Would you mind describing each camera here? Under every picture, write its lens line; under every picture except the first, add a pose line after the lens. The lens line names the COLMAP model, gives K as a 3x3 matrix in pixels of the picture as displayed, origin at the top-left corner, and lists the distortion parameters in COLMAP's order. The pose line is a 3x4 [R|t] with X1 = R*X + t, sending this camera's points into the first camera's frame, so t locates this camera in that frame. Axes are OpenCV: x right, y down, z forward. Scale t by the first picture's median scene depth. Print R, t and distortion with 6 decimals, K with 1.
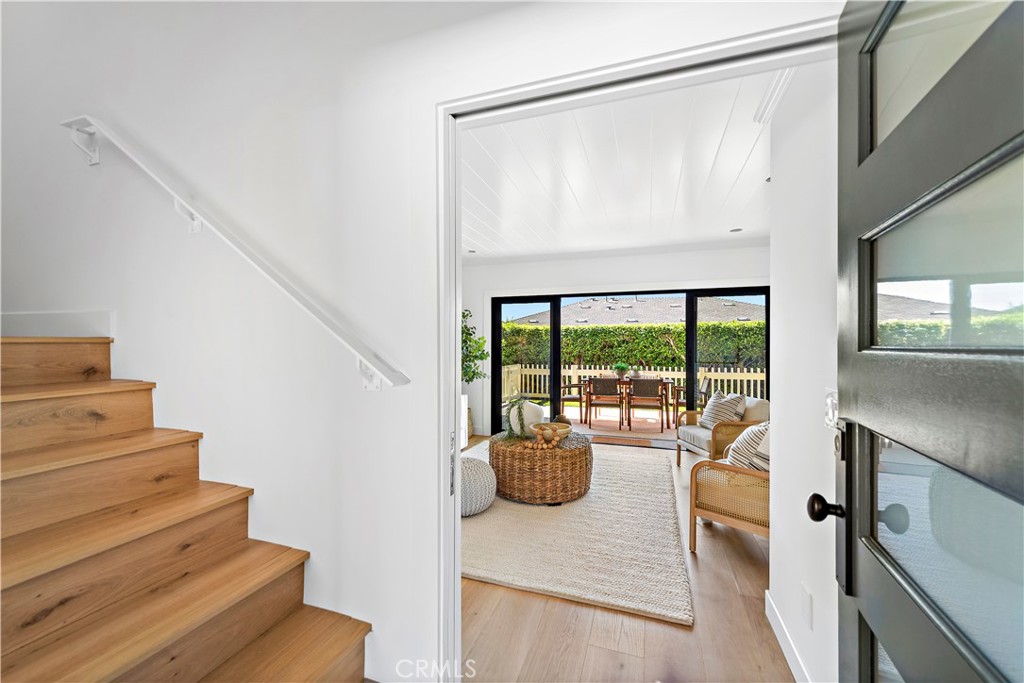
lens RADIAL K [[406.2, 0, 512.2], [0, 406.2, 344.9], [0, 0, 1]] dist [0.019672, -0.000712]
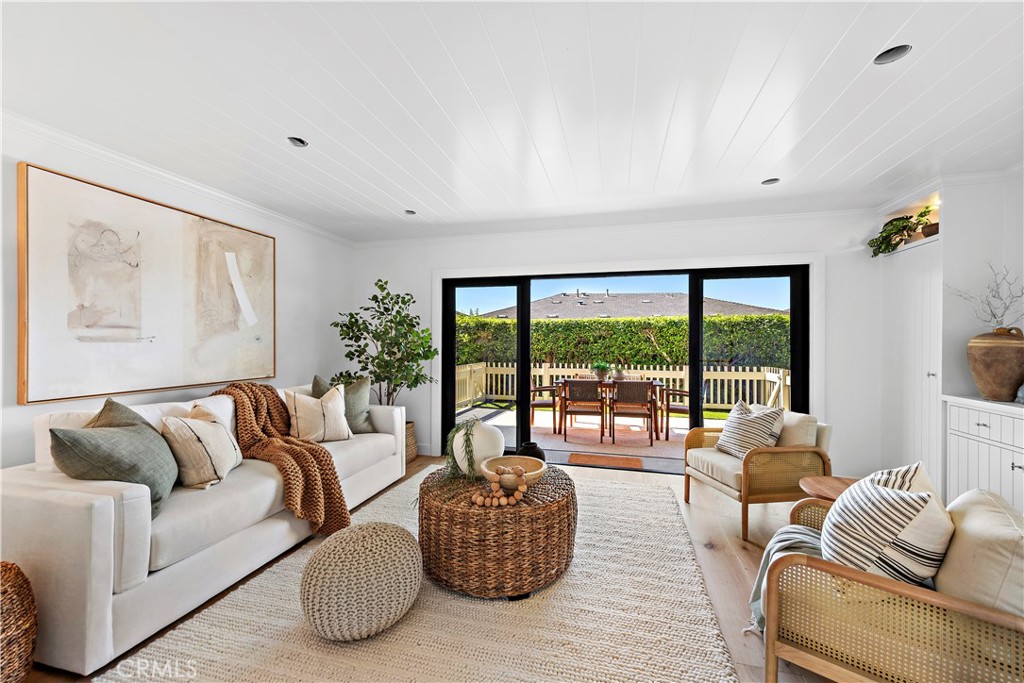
lens RADIAL K [[406.2, 0, 510.3], [0, 406.2, 341.5], [0, 0, 1]] dist [0.019672, -0.000712]
pose [[0.997704, 0.001895, 0.067697, 0.027509], [-0.001935, 0.999998, 0.000527, 0.002999], [-0.067696, -0.000656, 0.997706, 0.217363]]
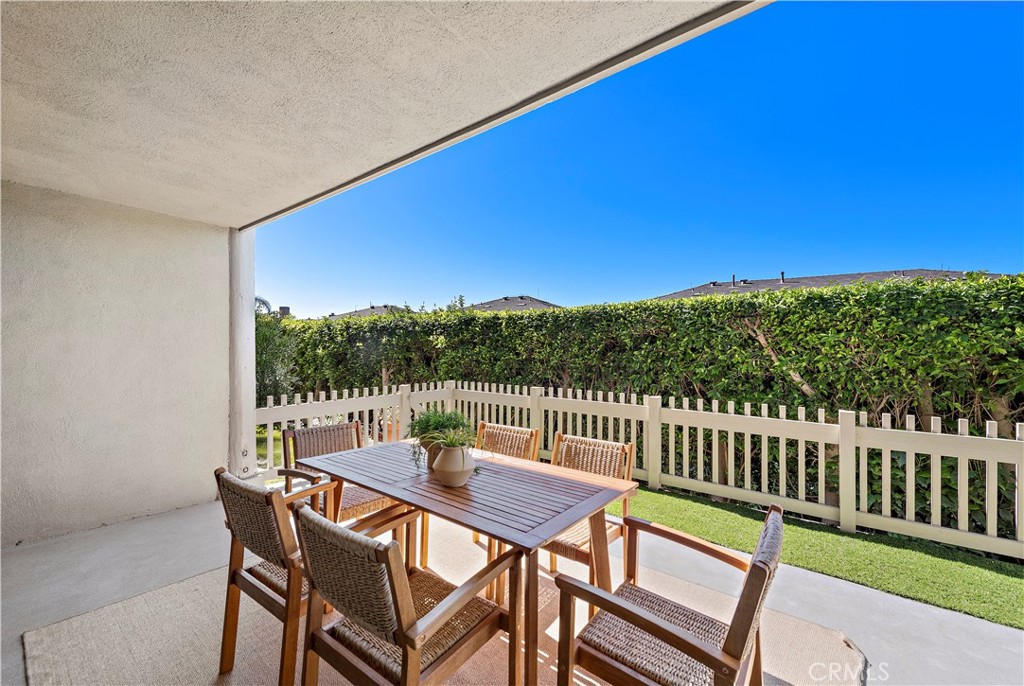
lens RADIAL K [[406.2, 0, 521.0], [0, 406.2, 343.0], [0, 0, 1]] dist [0.019672, -0.000712]
pose [[0.945867, -0.004791, -0.324518, 0.544566], [0.001867, 0.999955, -0.009321, 0.003064], [0.324548, 0.008211, 0.945834, 1.001903]]
